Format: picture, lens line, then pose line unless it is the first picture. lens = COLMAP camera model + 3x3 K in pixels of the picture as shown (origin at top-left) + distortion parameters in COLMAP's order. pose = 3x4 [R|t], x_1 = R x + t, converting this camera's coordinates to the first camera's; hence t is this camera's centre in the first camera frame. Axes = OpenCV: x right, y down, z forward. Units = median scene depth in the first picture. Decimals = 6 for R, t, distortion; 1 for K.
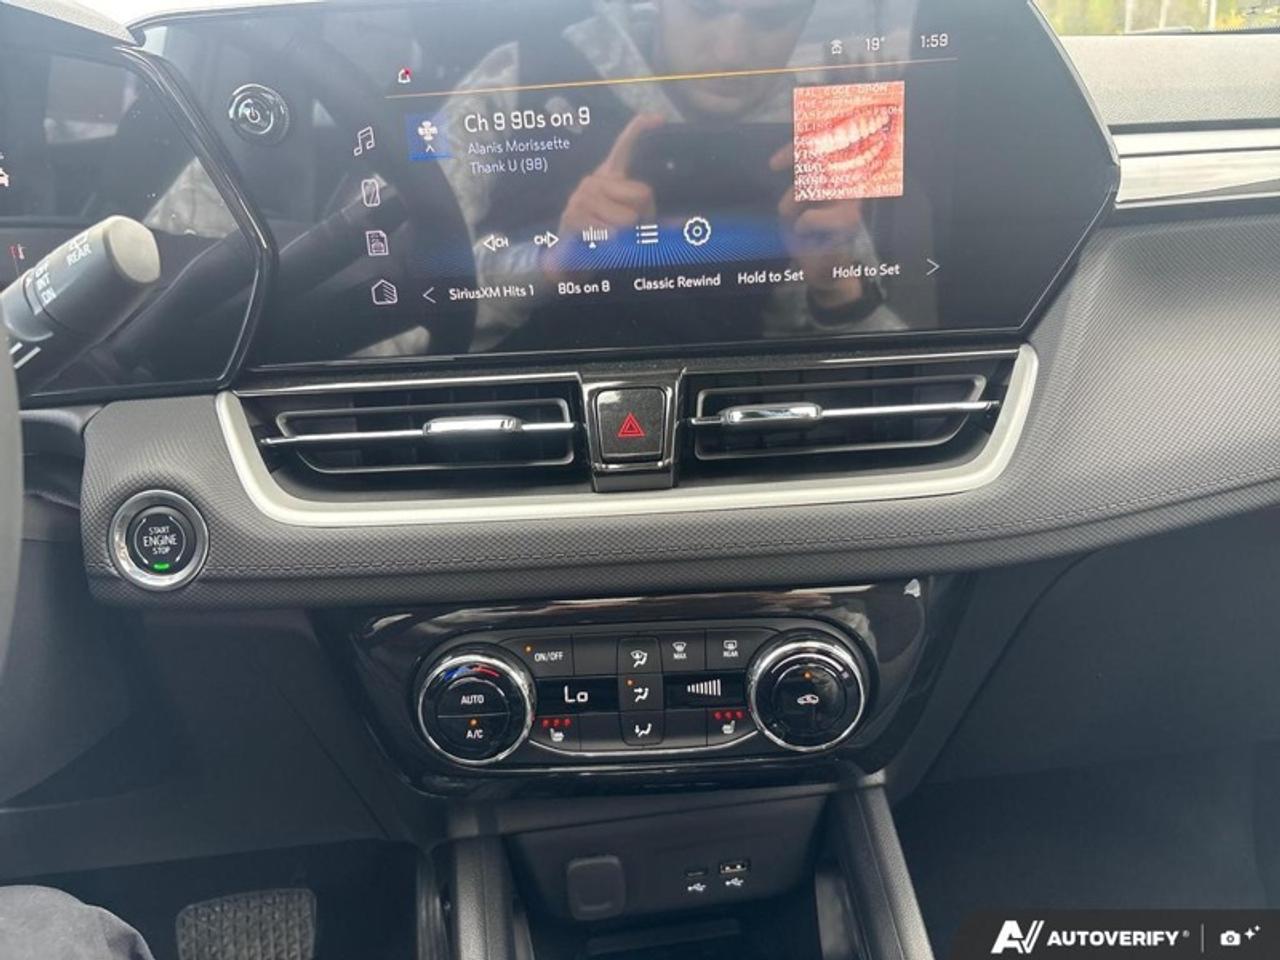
lens RADIAL K [[956.3, 0, 656.8], [0, 956.3, 477.1], [0, 0, 1]] dist [0.043279, -0.052684]
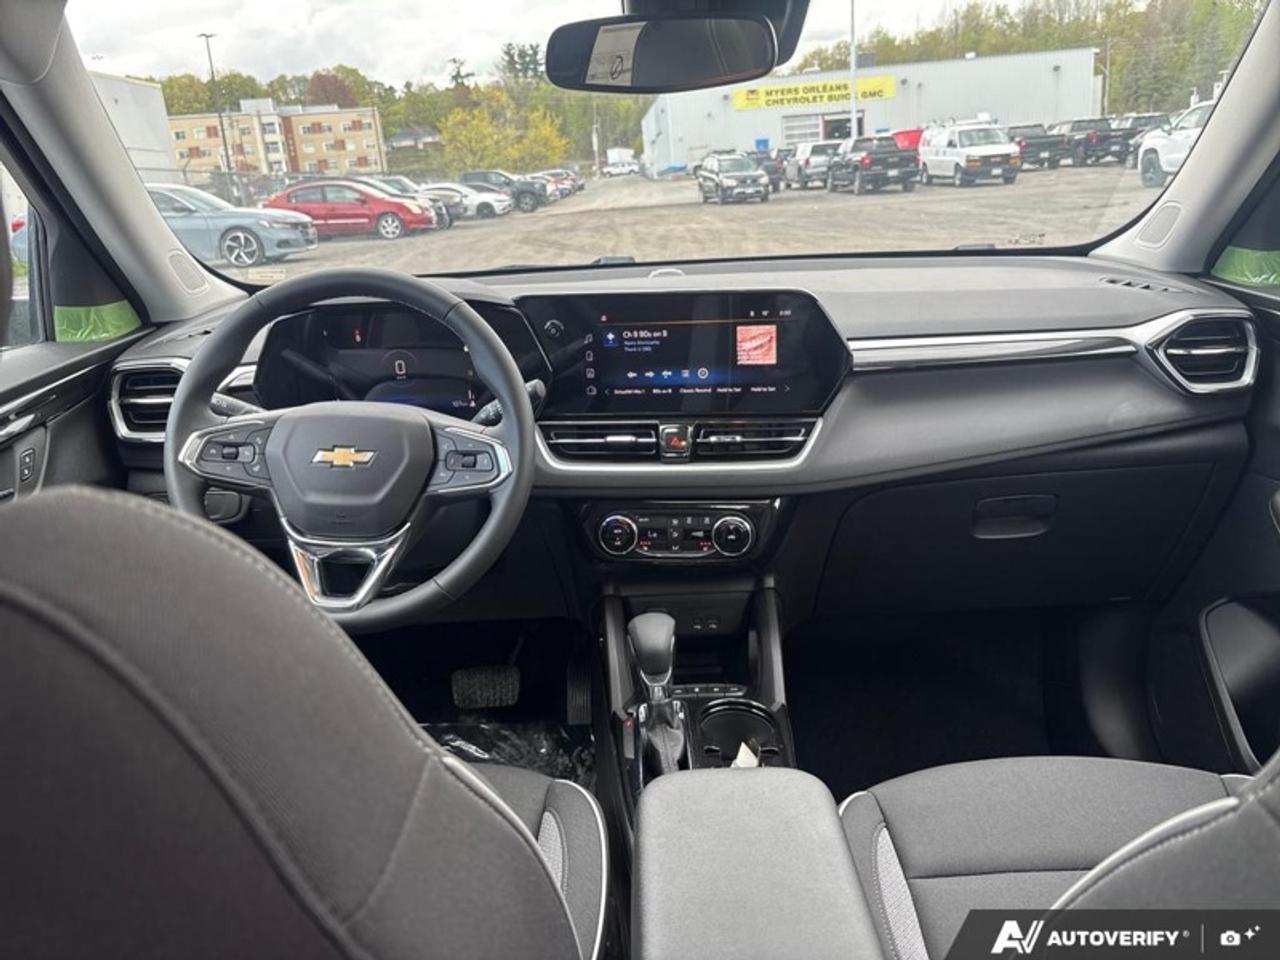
lens RADIAL K [[983.8, 0, 629.5], [0, 983.8, 474.4], [0, 0, 1]] dist [0.075433, -0.108569]
pose [[0.991495, 0.043703, -0.122588, 0.199128], [-0.046195, 0.998778, -0.017555, 0.103263], [0.121671, 0.023069, 0.992302, -1.921296]]
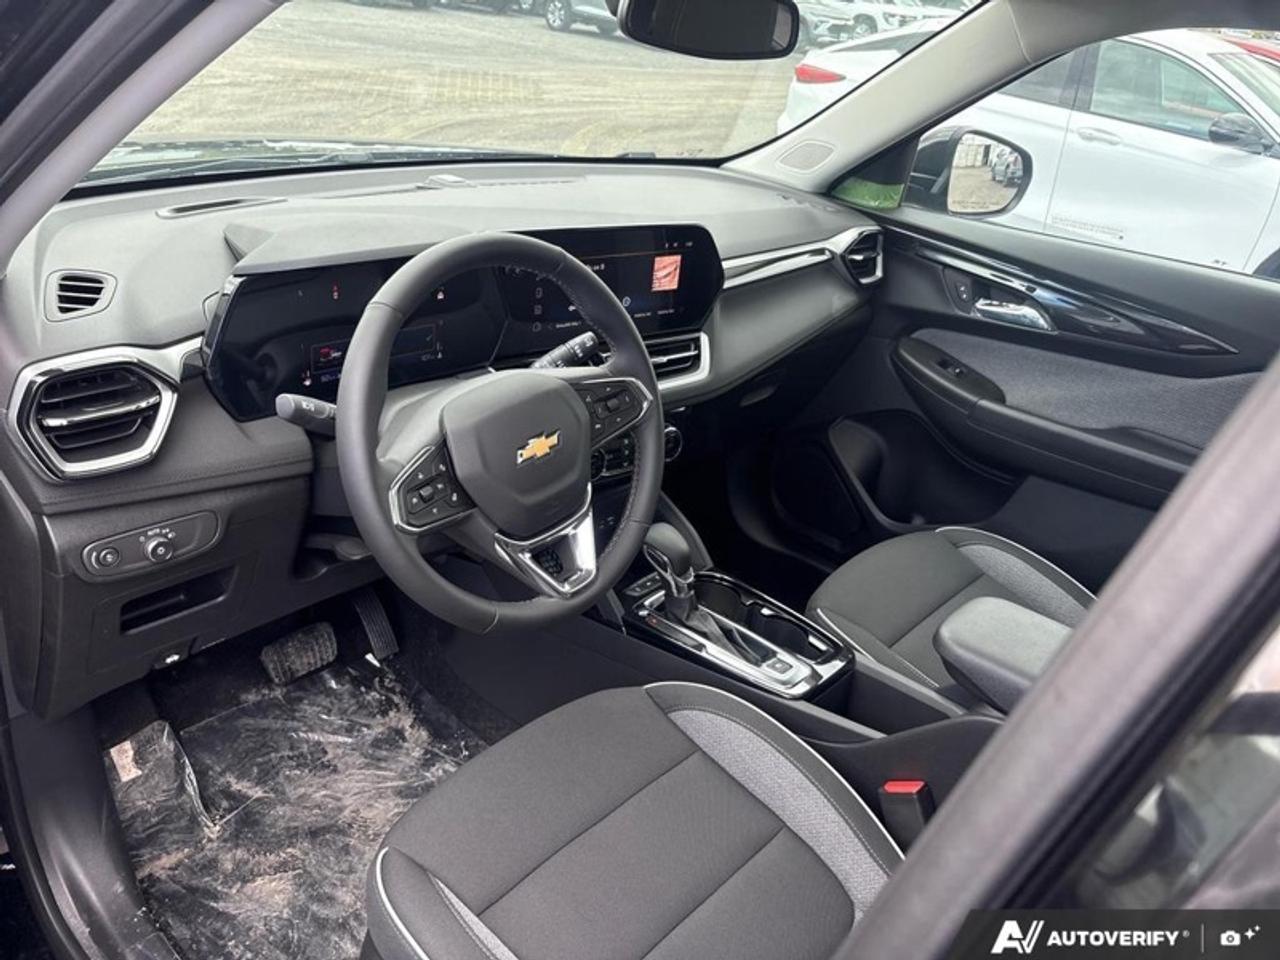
lens RADIAL K [[983.8, 0, 629.5], [0, 983.8, 474.4], [0, 0, 1]] dist [0.075433, -0.108569]
pose [[0.748704, -0.161868, 0.642838, -2.090827], [0.058282, 0.982048, 0.179402, -0.282723], [-0.660338, -0.096853, 0.744697, -1.421939]]
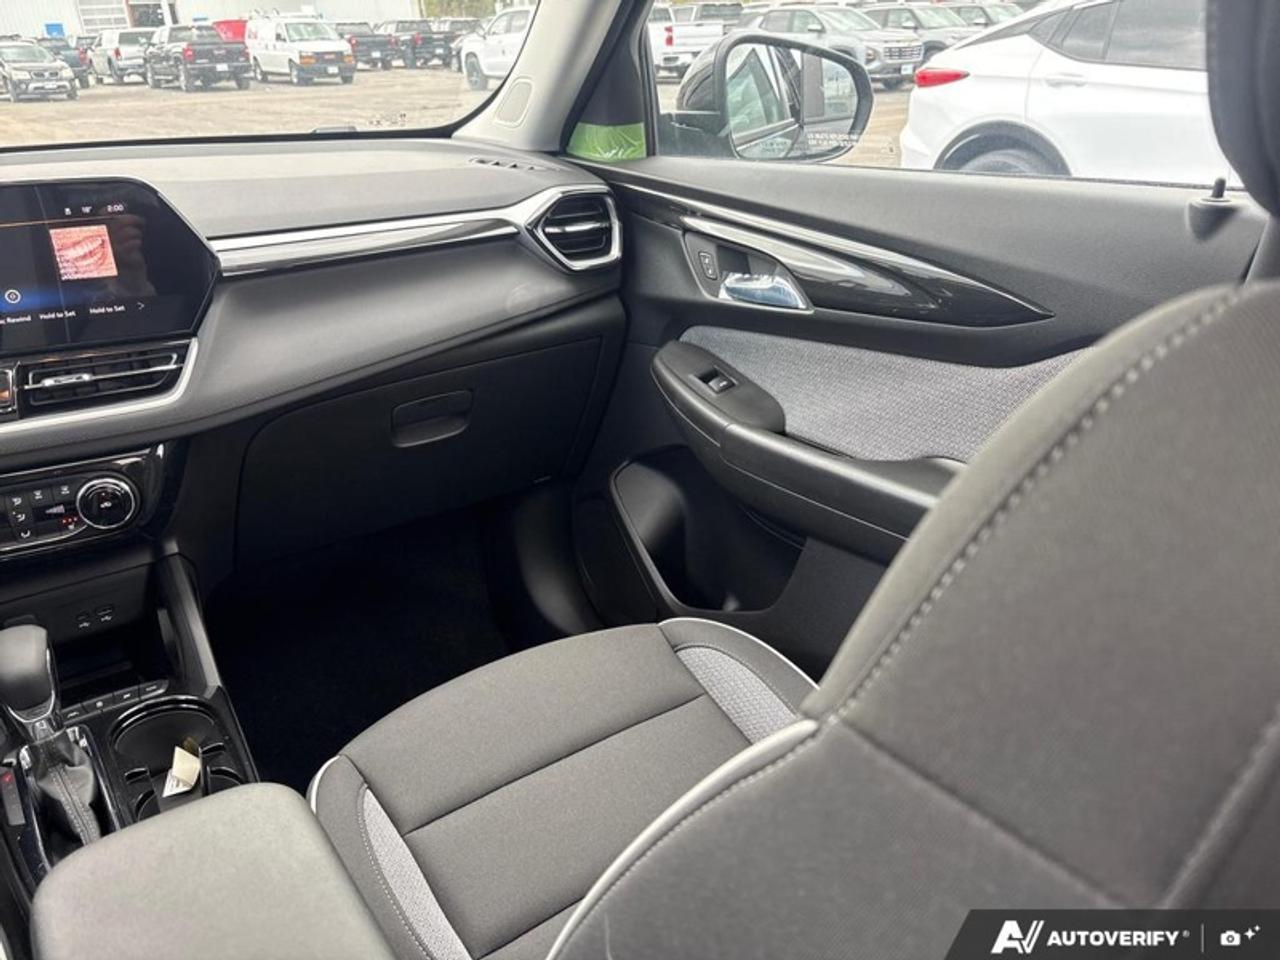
lens RADIAL K [[979.1, 0, 634.5], [0, 979.1, 486.9], [0, 0, 1]] dist [0.053776, -0.058162]
pose [[0.884589, -0.155350, 0.439736, 0.230729], [0.121109, 0.987062, 0.105081, 0.091502], [-0.450371, -0.039697, 0.891958, -1.575398]]
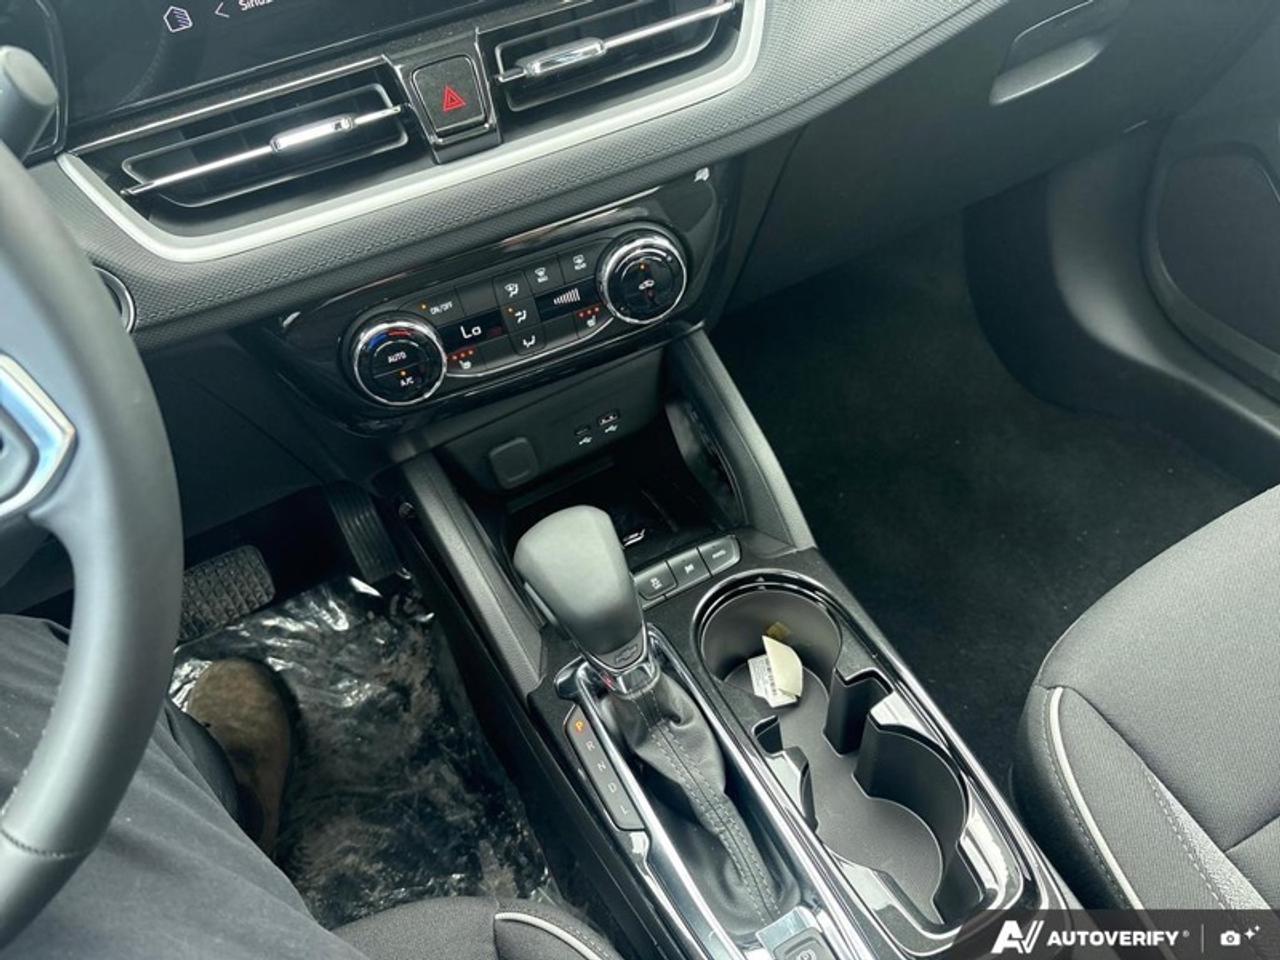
lens RADIAL K [[983.8, 0, 629.5], [0, 983.8, 474.4], [0, 0, 1]] dist [0.075433, -0.108569]
pose [[0.942916, -0.302882, 0.138465, -0.124883], [0.217885, 0.875492, 0.431324, -0.123295], [-0.251865, -0.376533, 0.891508, -0.285889]]
